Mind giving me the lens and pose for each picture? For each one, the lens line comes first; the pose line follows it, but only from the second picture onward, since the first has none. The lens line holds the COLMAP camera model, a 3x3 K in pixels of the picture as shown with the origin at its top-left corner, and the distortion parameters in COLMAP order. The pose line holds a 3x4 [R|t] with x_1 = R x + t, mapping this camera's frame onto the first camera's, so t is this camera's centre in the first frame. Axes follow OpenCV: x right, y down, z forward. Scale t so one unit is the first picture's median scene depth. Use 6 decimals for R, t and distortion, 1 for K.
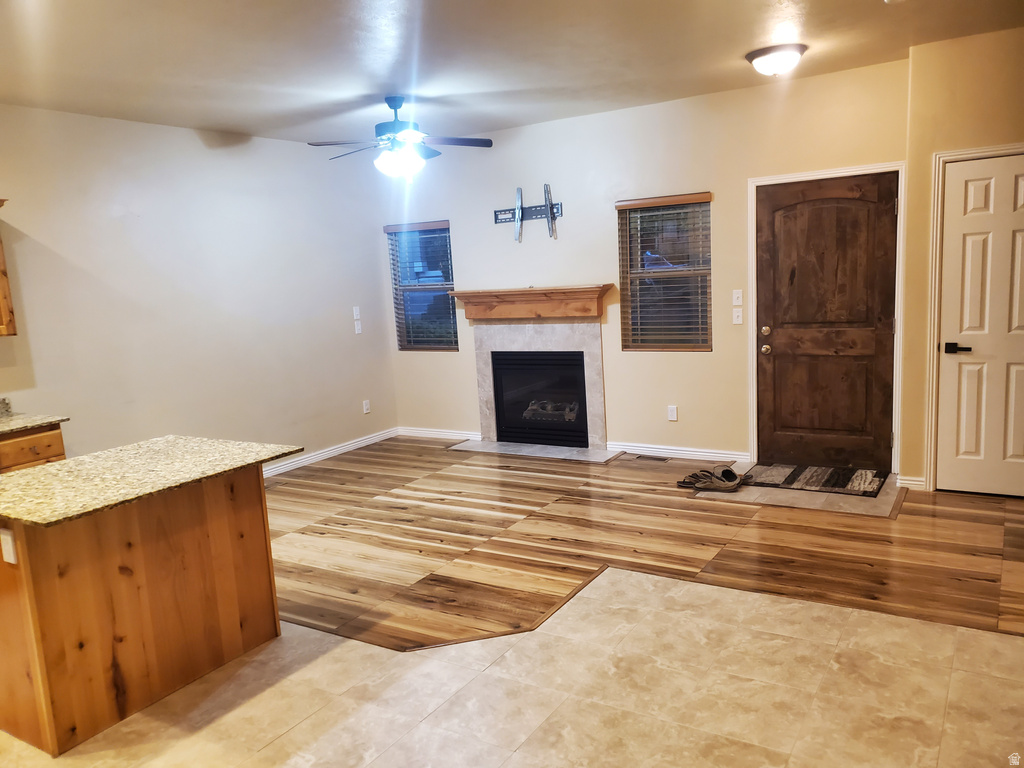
lens RADIAL K [[790.8, 0, 507.7], [0, 790.8, 391.7], [0, 0, 1]] dist [0.047562, -0.038381]
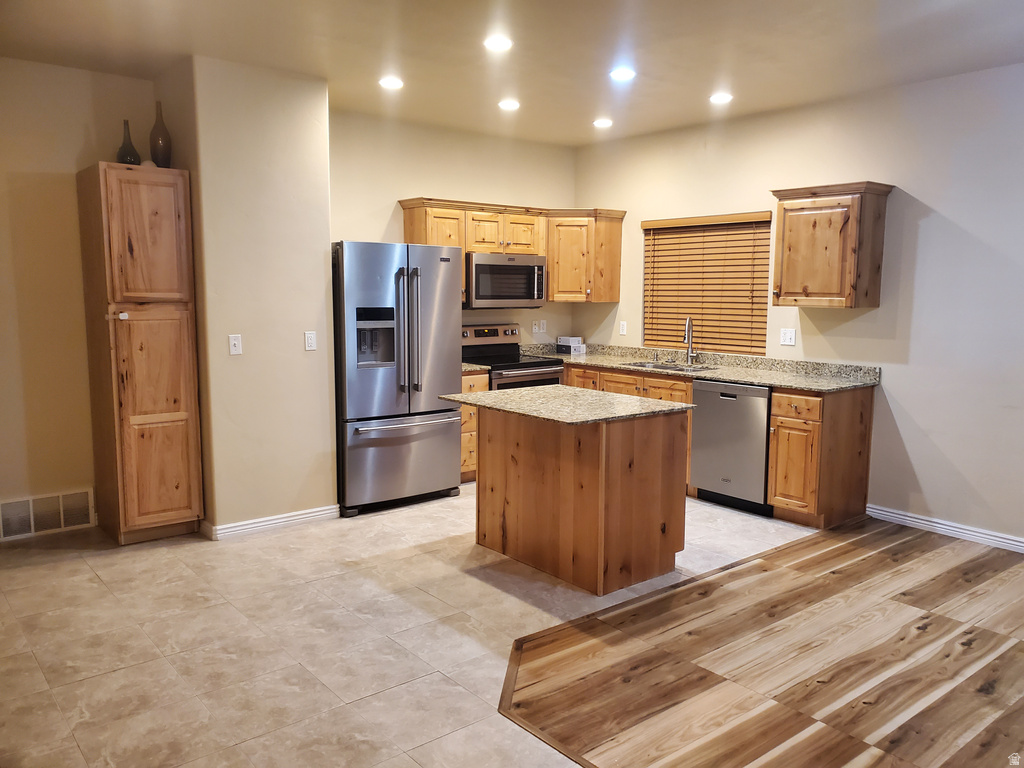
lens RADIAL K [[790.8, 0, 513.0], [0, 790.8, 378.7], [0, 0, 1]] dist [0.047562, -0.038381]
pose [[-0.317249, 0.170043, -0.932973, 0.454447], [-0.134505, 0.965780, 0.221760, -0.128573], [0.938756, 0.195842, -0.283521, 0.743447]]
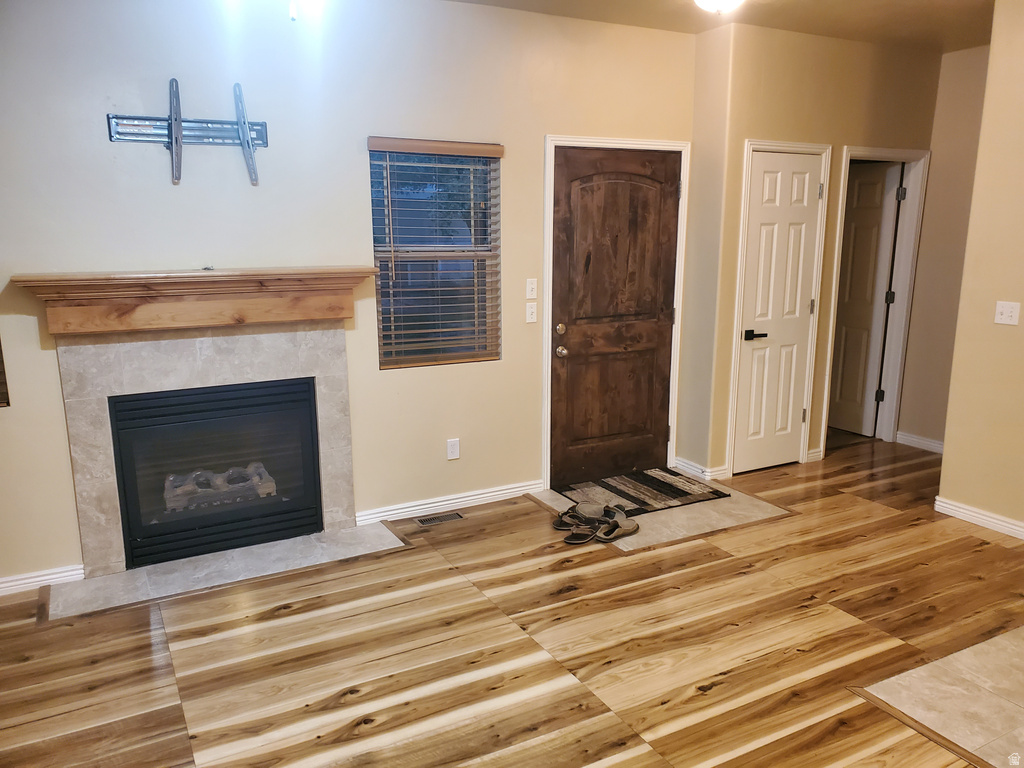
lens RADIAL K [[790.8, 0, 508.9], [0, 790.8, 386.1], [0, 0, 1]] dist [0.047562, -0.038381]
pose [[0.483804, -0.116799, 0.867348, -0.430967], [0.108160, 0.991437, 0.073177, -0.086834], [-0.868467, 0.058409, 0.492293, 0.682717]]
